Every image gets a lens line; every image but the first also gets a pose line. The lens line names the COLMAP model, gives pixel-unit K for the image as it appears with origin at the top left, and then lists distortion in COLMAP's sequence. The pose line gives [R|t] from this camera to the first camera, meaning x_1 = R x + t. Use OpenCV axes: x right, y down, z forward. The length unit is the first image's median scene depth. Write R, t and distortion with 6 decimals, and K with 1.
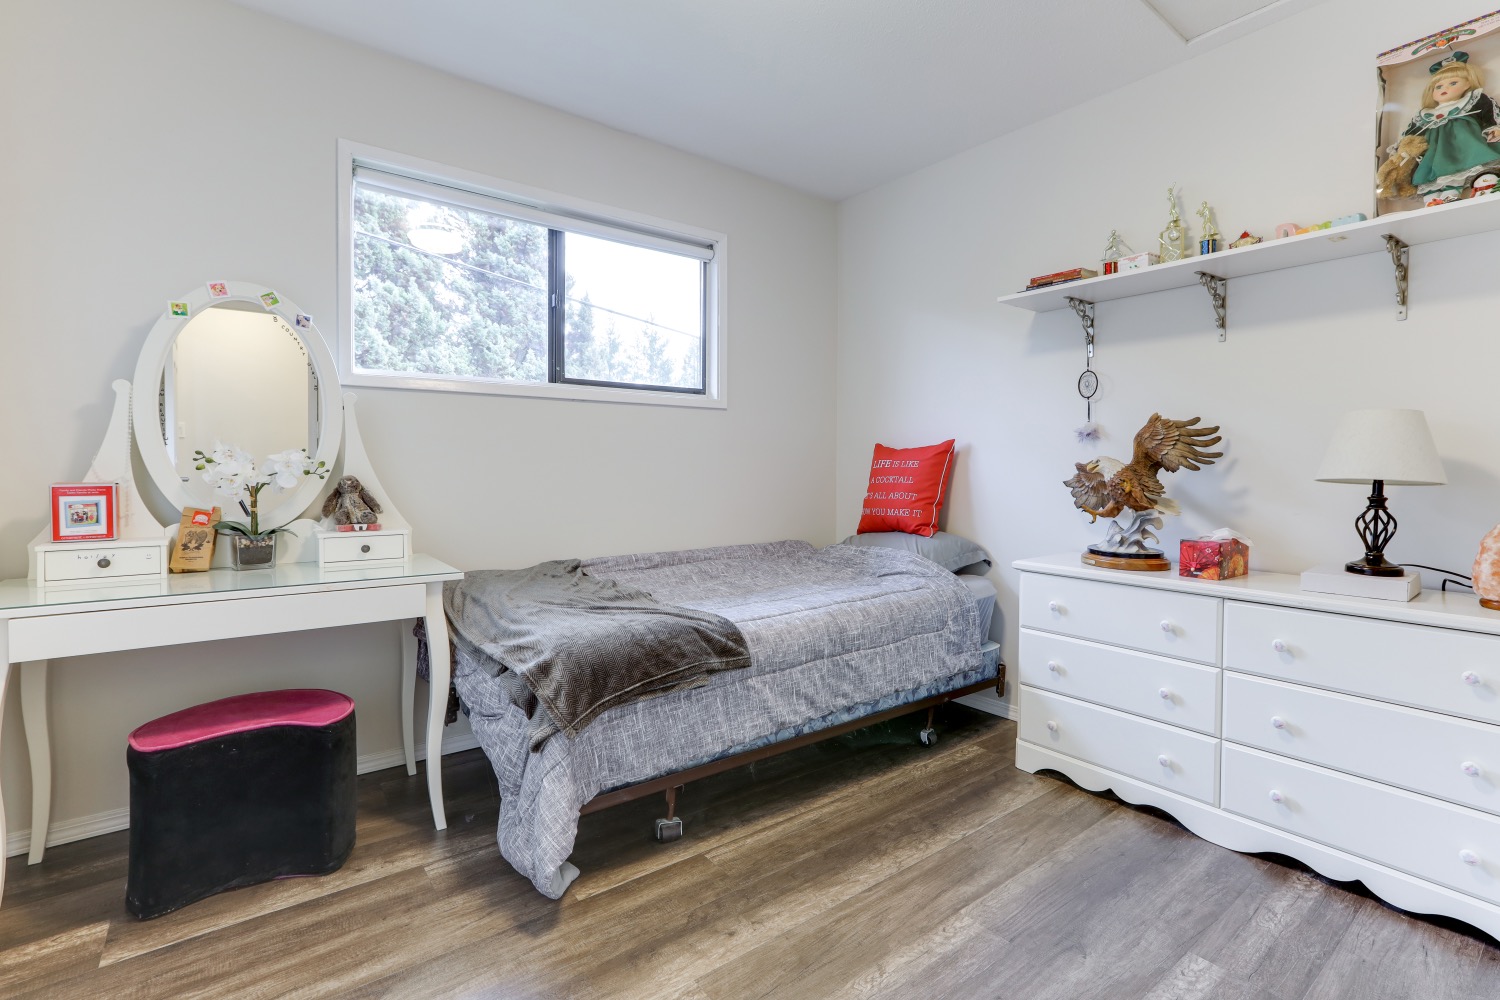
lens RADIAL K [[691.9, 0, 738.3], [0, 691.9, 484.2], [0, 0, 1]] dist [-0.010086, 0.000738]
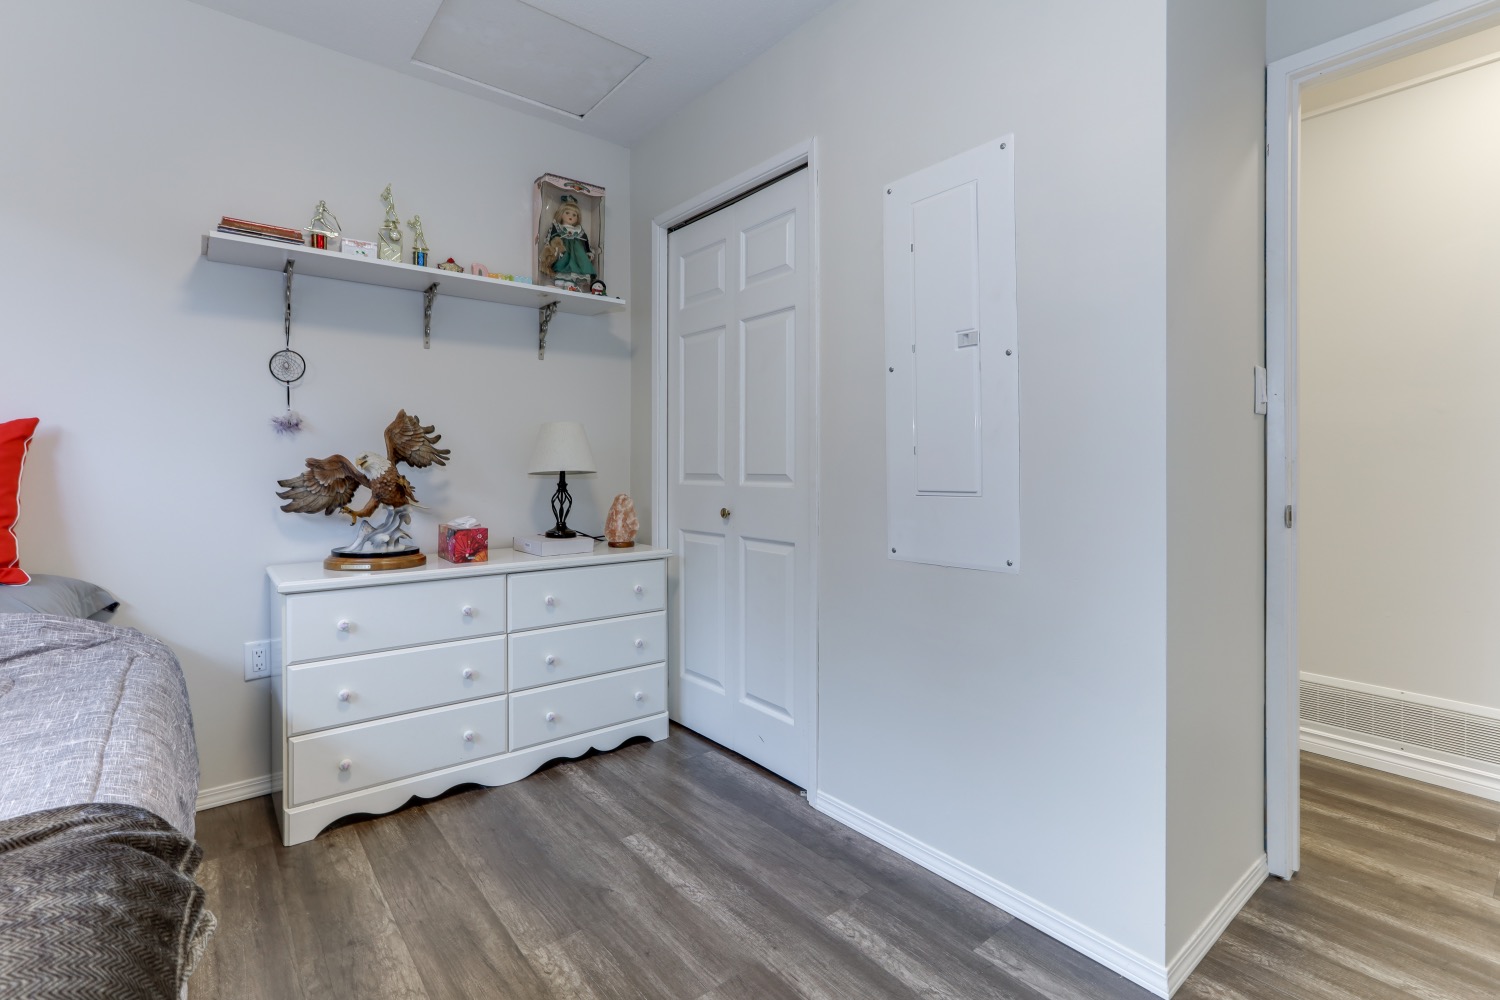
lens RADIAL K [[682.0, 0, 786.4], [0, 682.0, 466.4], [0, 0, 1]] dist [-0.026309, 0.000424]
pose [[-0.070313, -0.007510, 0.997497, -0.462335], [0.026344, 0.999609, 0.009383, -0.015858], [-0.997177, 0.026938, -0.070088, 0.563564]]
